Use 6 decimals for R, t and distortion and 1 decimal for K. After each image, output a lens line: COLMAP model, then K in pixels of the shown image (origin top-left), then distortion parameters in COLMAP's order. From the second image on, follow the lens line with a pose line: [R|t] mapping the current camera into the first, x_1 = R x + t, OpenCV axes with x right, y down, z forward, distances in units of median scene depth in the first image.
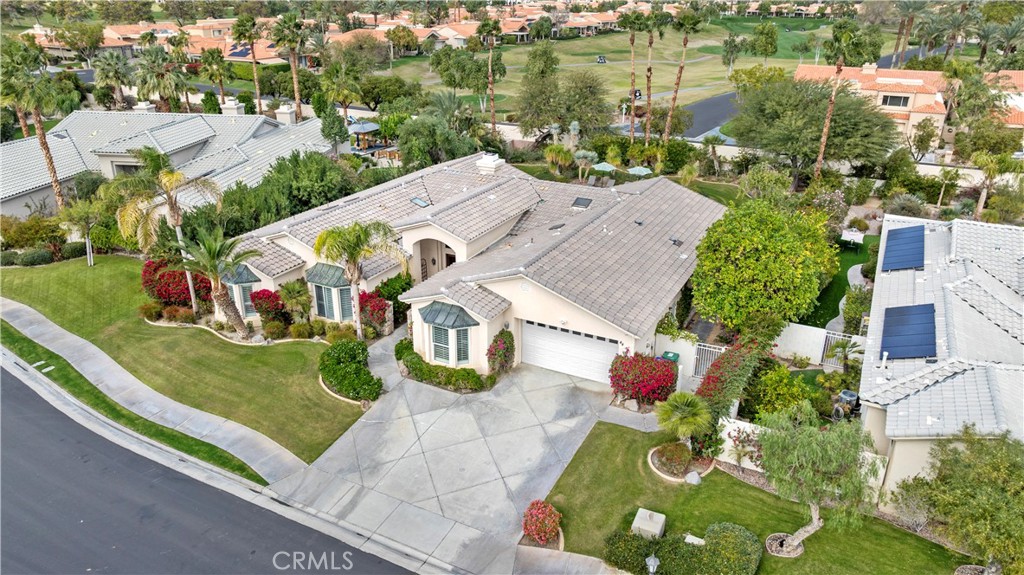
lens RADIAL K [[723.2, 0, 512.0], [0, 723.2, 287.5], [0, 0, 1]] dist [-0.017642, 0.001809]
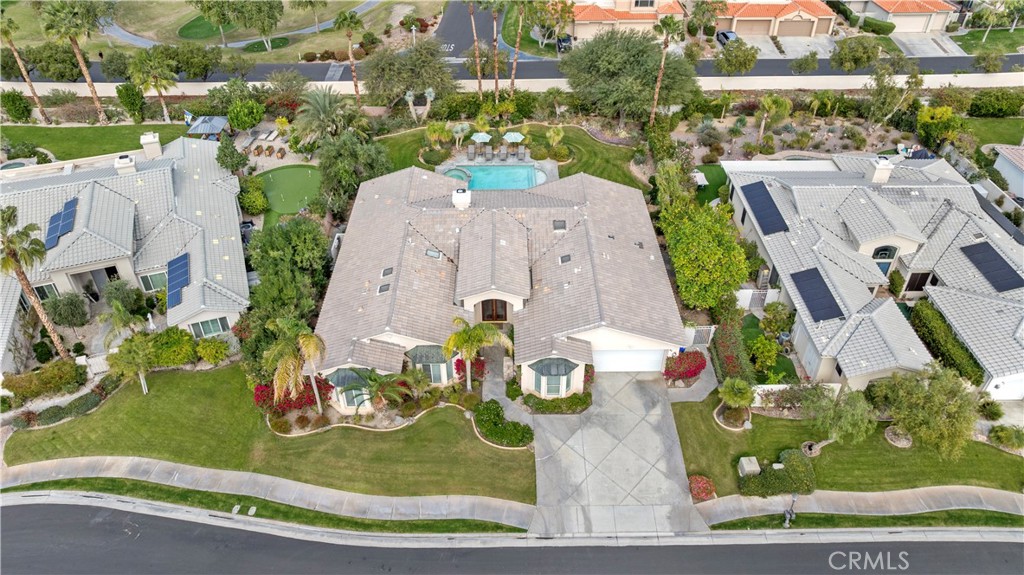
lens RADIAL K [[723.2, 0, 512.0], [0, 723.2, 287.5], [0, 0, 1]] dist [-0.017642, 0.001809]
pose [[0.883084, -0.294078, 0.365623, -0.635267], [0.189623, 0.936430, 0.295198, -0.537100], [-0.429192, -0.191354, 0.882711, -0.176488]]
